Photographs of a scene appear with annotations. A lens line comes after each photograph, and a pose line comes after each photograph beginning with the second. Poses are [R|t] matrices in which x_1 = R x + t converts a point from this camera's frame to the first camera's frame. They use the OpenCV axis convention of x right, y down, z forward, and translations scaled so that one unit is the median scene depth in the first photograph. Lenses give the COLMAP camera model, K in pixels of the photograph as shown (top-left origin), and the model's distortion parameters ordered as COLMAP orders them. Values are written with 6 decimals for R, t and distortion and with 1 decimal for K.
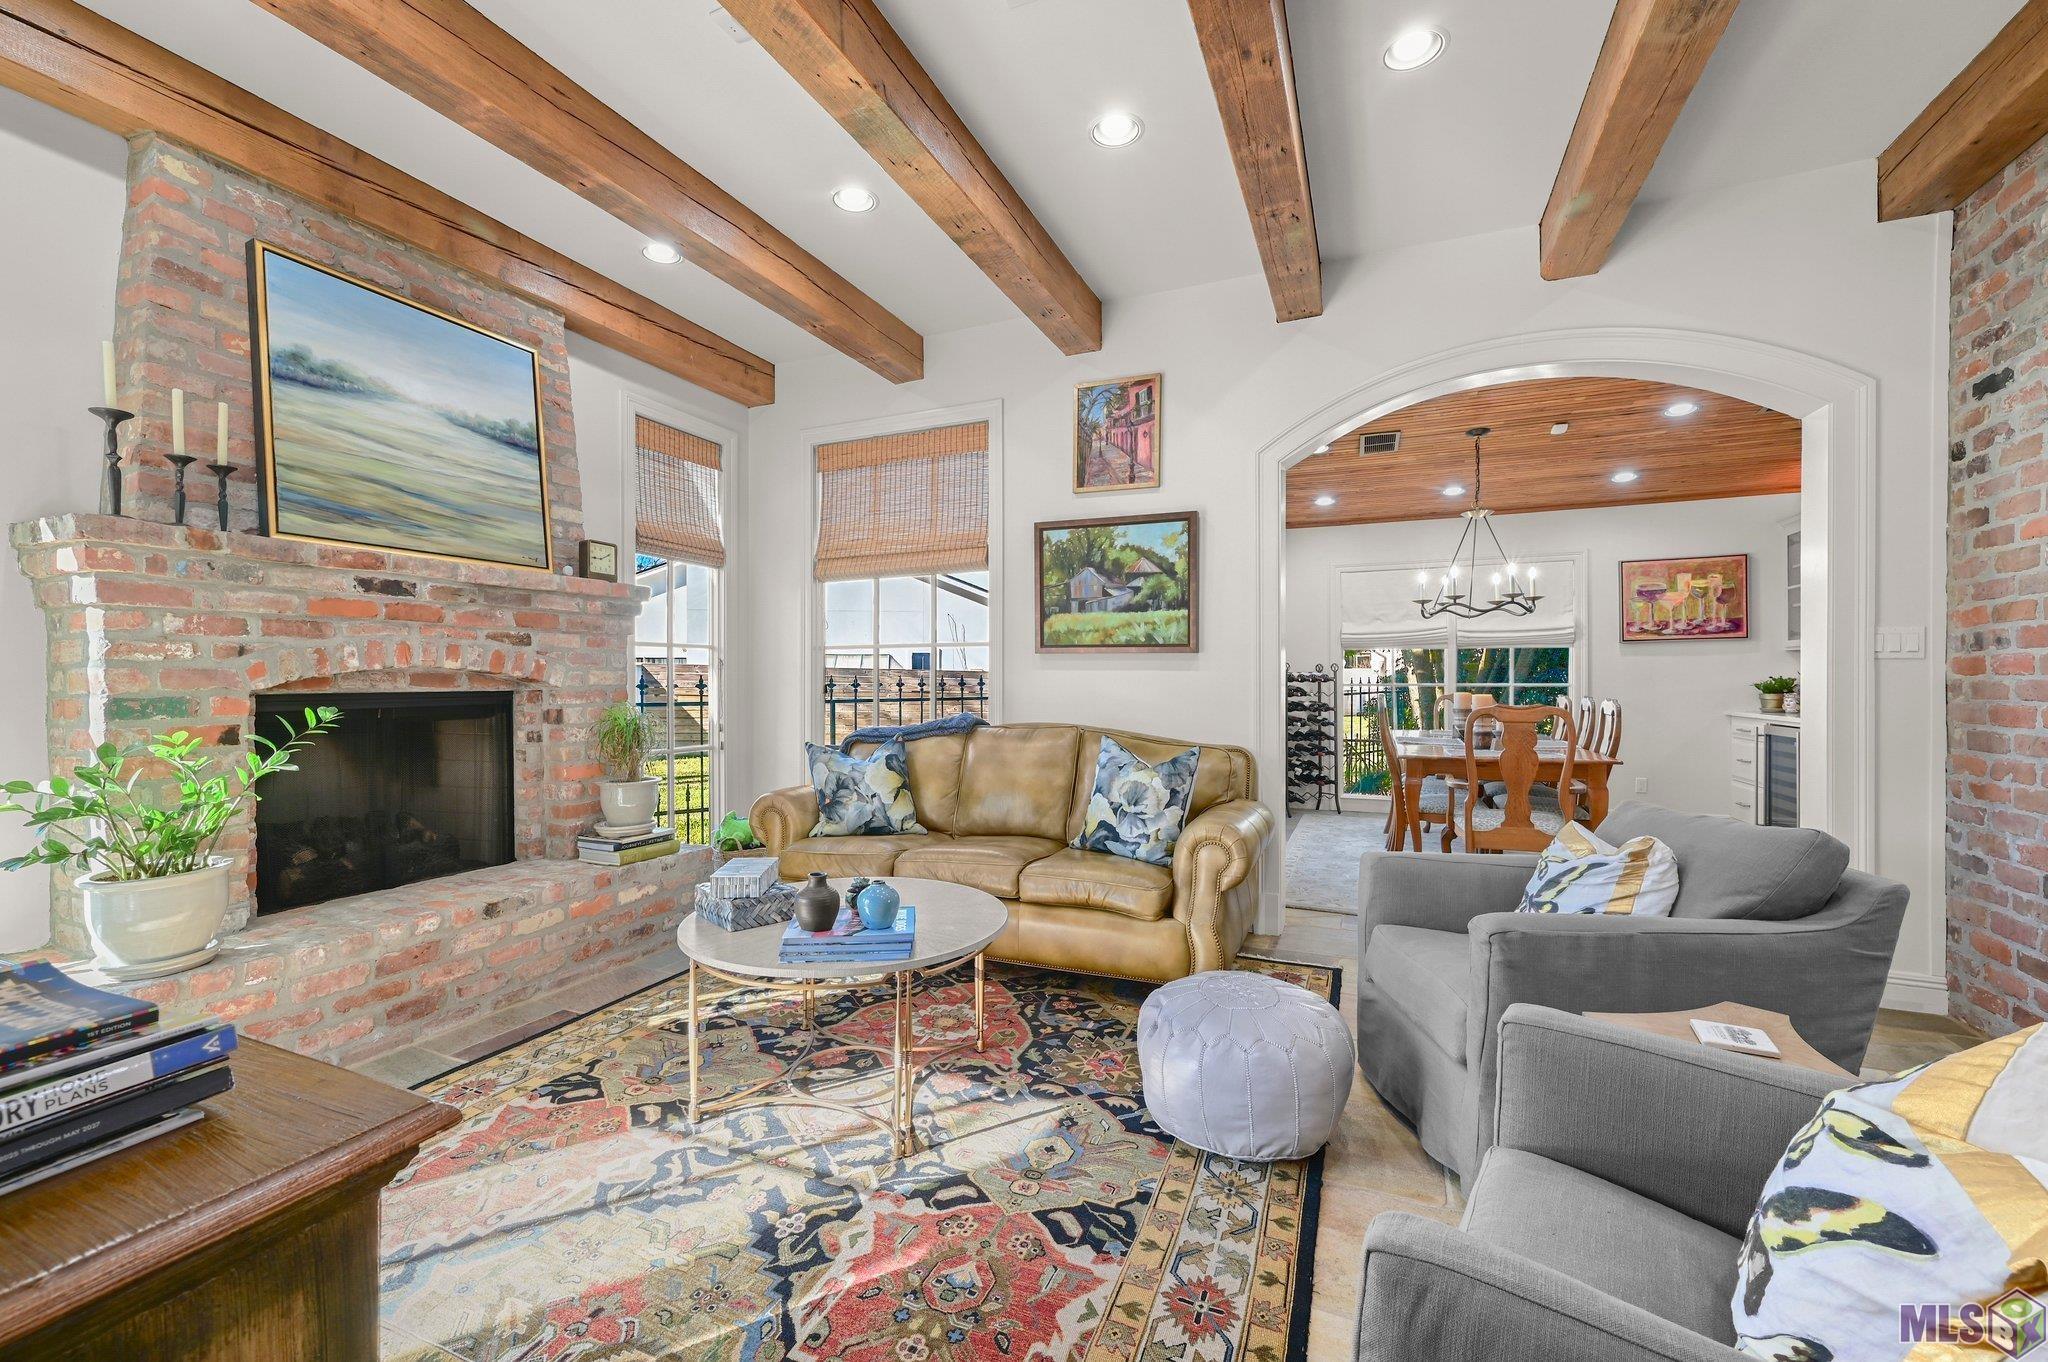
lens RADIAL K [[825.6, 0, 1023.5], [0, 825.6, 684.3], [0, 0, 1]] dist [0.001406, -0.000183]
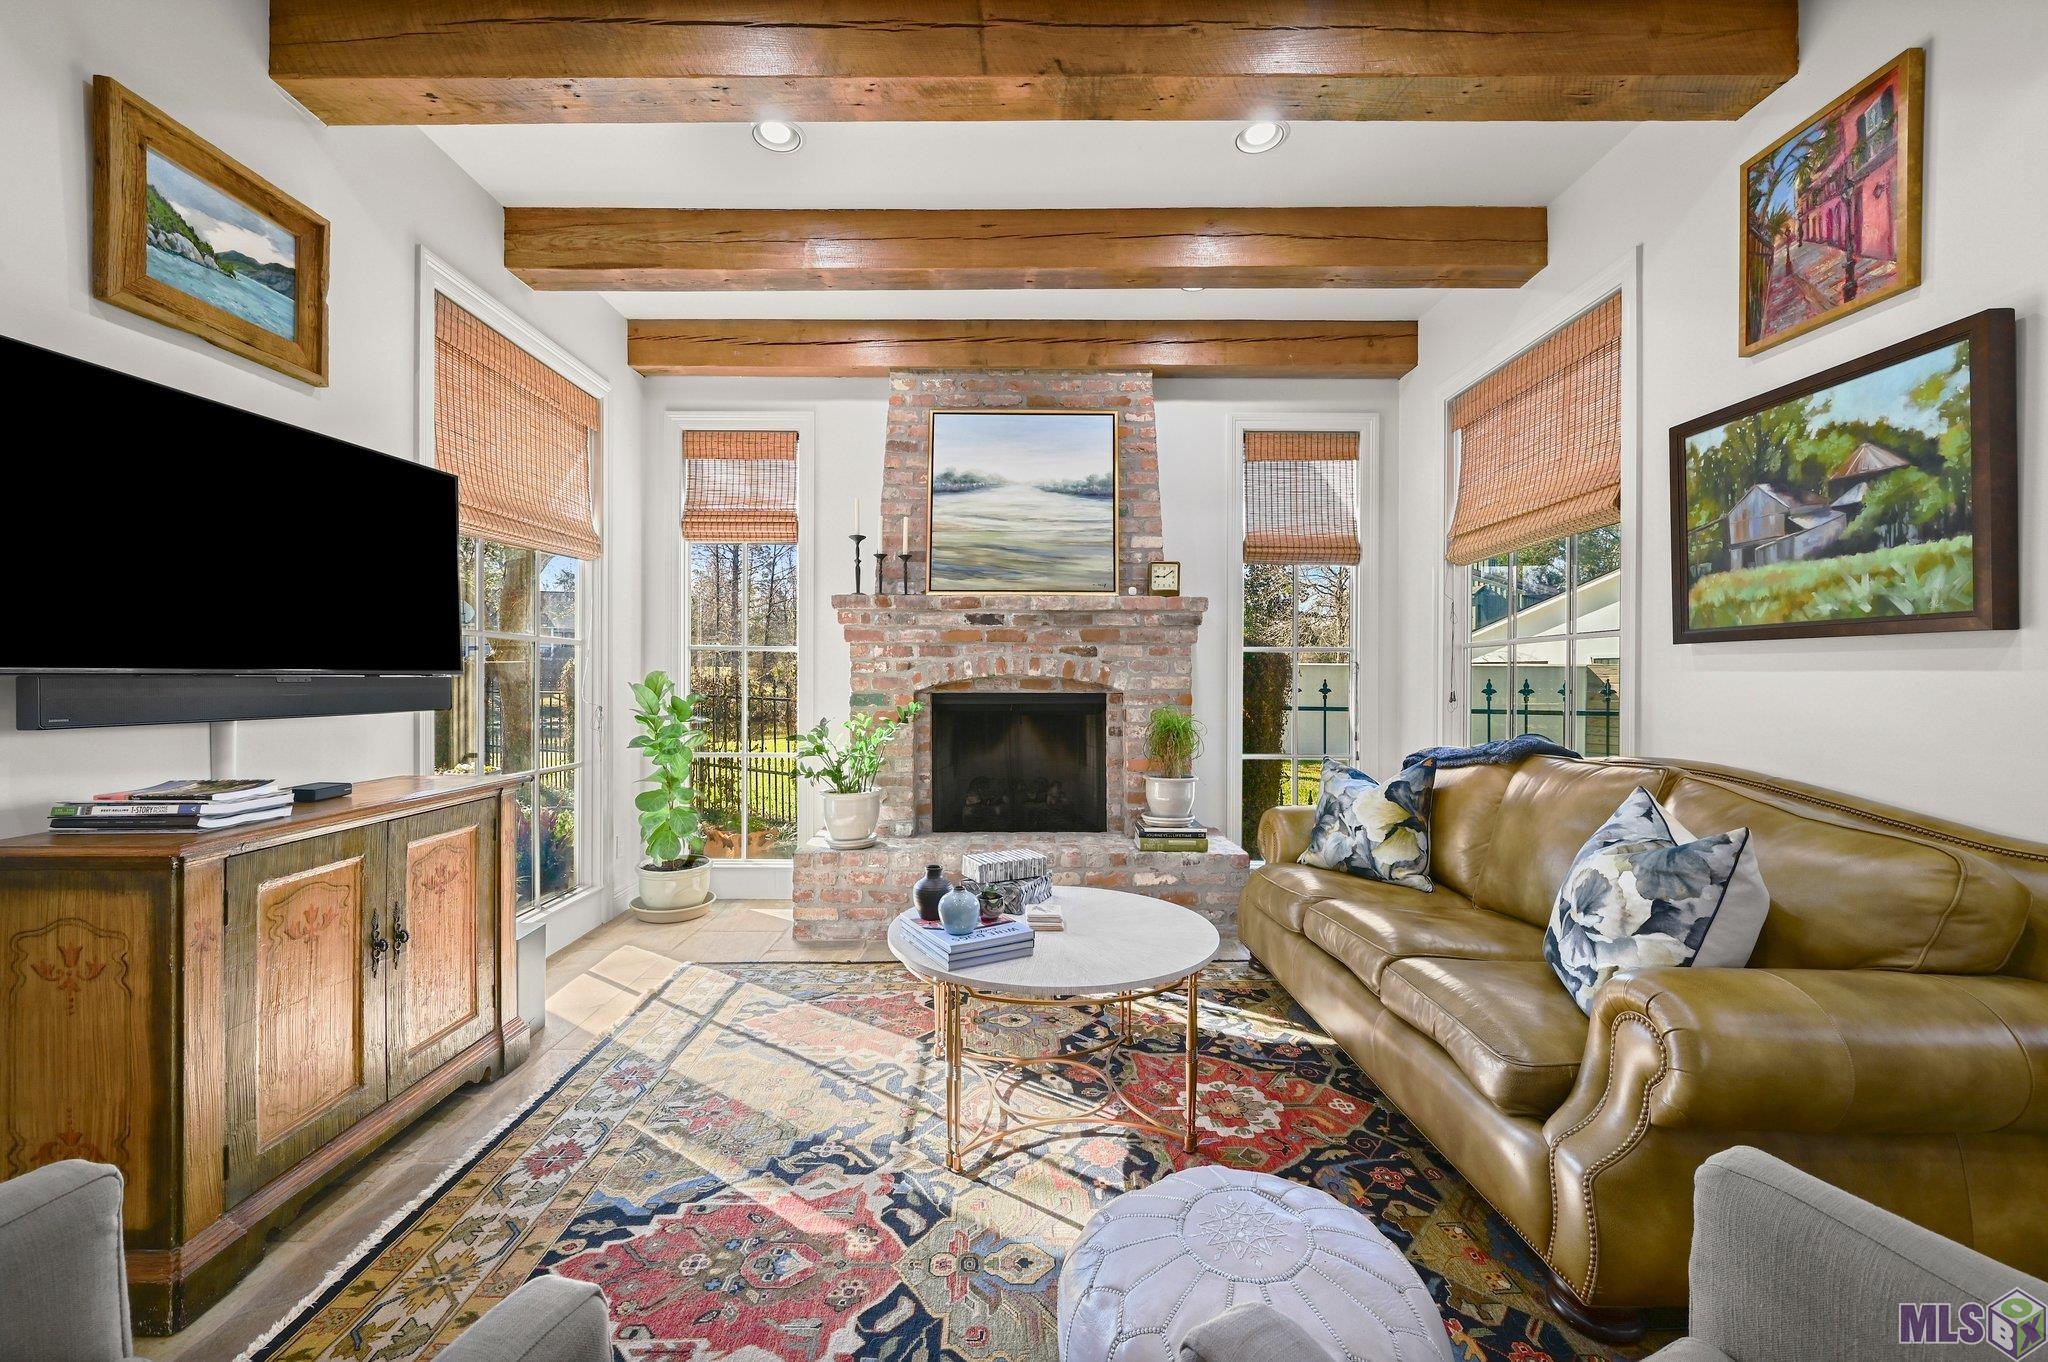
lens RADIAL K [[825.6, 0, 1023.5], [0, 825.6, 681.9], [0, 0, 1]] dist [0.001406, -0.000183]
pose [[0.402755, 0.002013, -0.915305, 0.471488], [-0.007495, 0.999971, -0.001098, -0.006735], [0.915277, 0.007303, 0.402759, 0.402316]]
